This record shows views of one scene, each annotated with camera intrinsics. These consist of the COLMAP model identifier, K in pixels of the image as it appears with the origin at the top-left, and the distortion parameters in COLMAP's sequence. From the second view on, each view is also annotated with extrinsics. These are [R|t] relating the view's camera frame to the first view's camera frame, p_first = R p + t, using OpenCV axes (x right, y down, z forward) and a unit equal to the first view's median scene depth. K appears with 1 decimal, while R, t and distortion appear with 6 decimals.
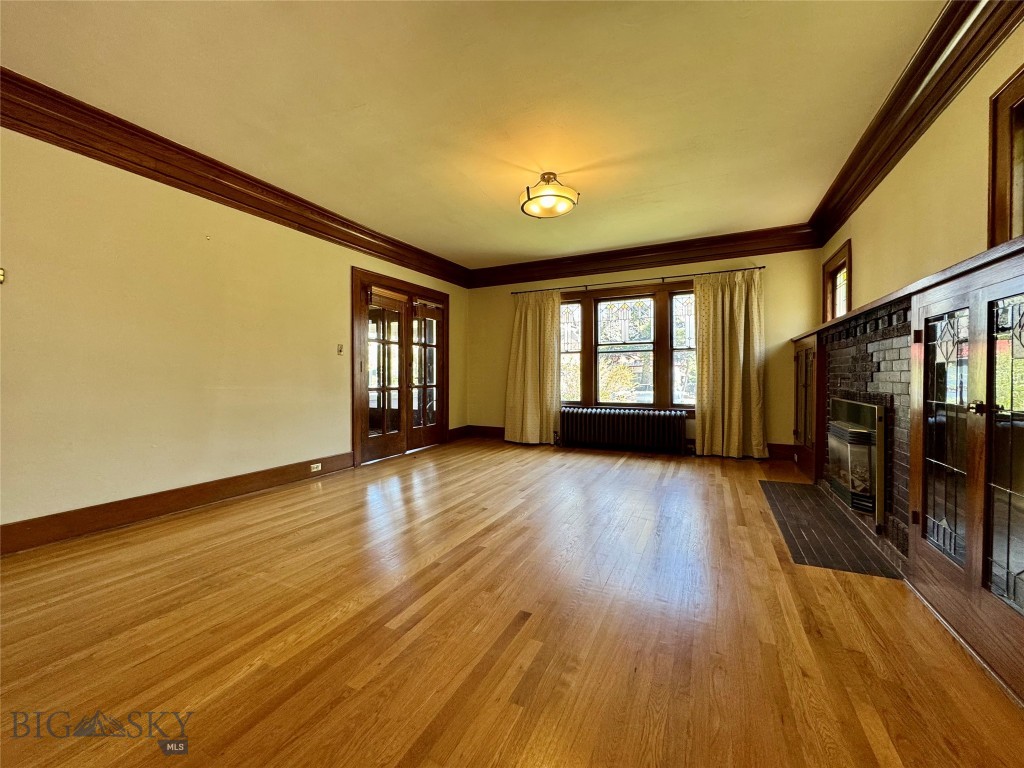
lens RADIAL K [[408.0, 0, 512.0], [0, 408.0, 384.0], [0, 0, 1]] dist [-0.010686, -0.000362]
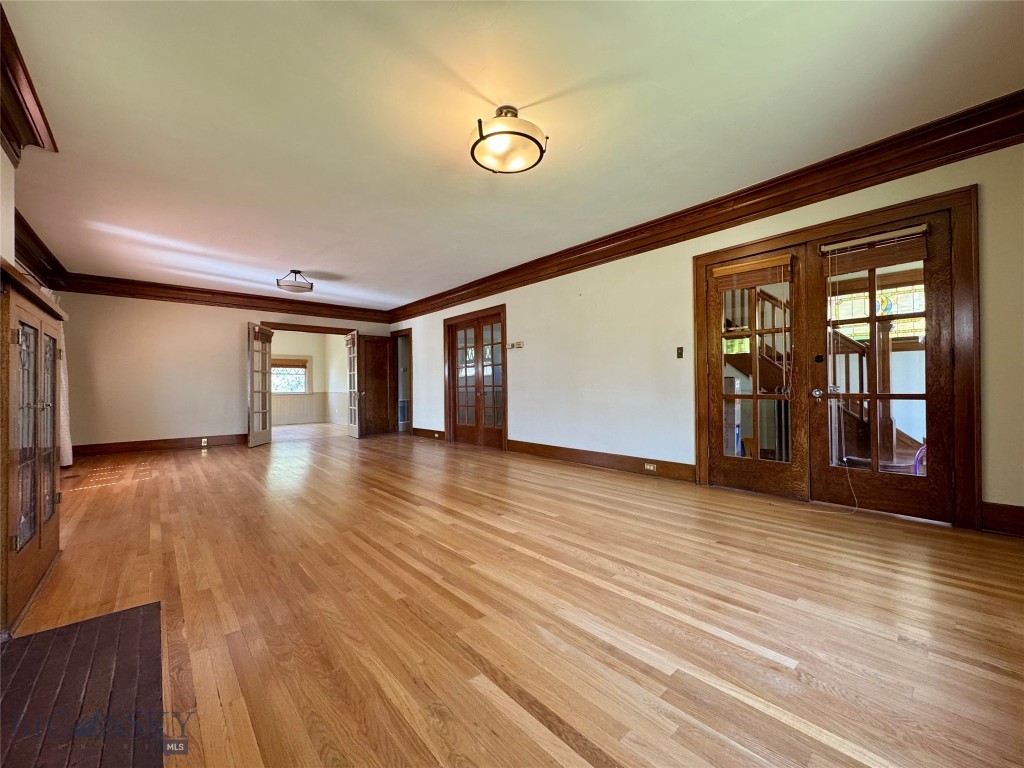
lens RADIAL K [[408.0, 0, 512.0], [0, 408.0, 384.0], [0, 0, 1]] dist [-0.010686, -0.000362]
pose [[-0.385294, -0.002111, -0.922792, 0.883068], [-0.007760, 0.999969, 0.000953, -0.014274], [0.922761, 0.007528, -0.385298, 1.478492]]
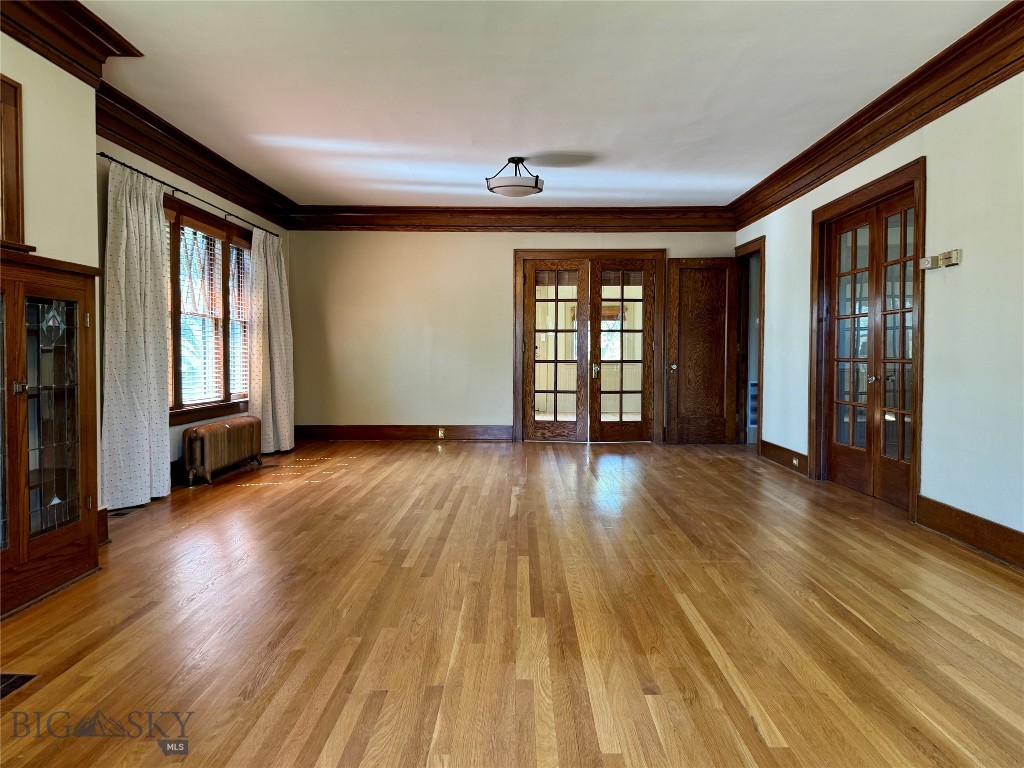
lens RADIAL K [[737.0, 0, 512.0], [0, 737.0, 384.0], [0, 0, 1]] dist [0.005917, -0.005757]
pose [[-0.905839, 0.018916, -0.423199, 0.381003], [-0.008629, 0.997971, 0.063076, -0.046597], [0.423534, 0.060788, -0.903838, 1.666766]]
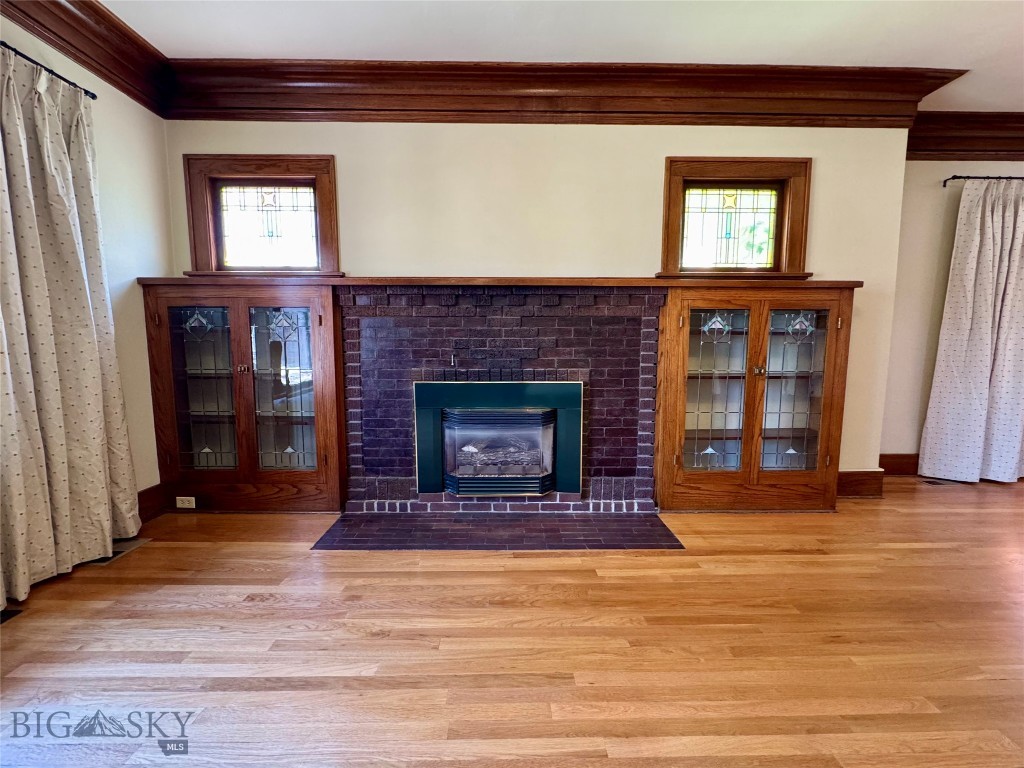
lens RADIAL K [[419.9, 0, 512.0], [0, 419.9, 384.0], [0, 0, 1]] dist [-0.002016, -0.000274]
pose [[-0.452573, -0.089291, 0.887245, 0.022369], [0.016373, 0.993974, 0.108384, -0.048052], [-0.891577, 0.063579, -0.448384, 1.323373]]
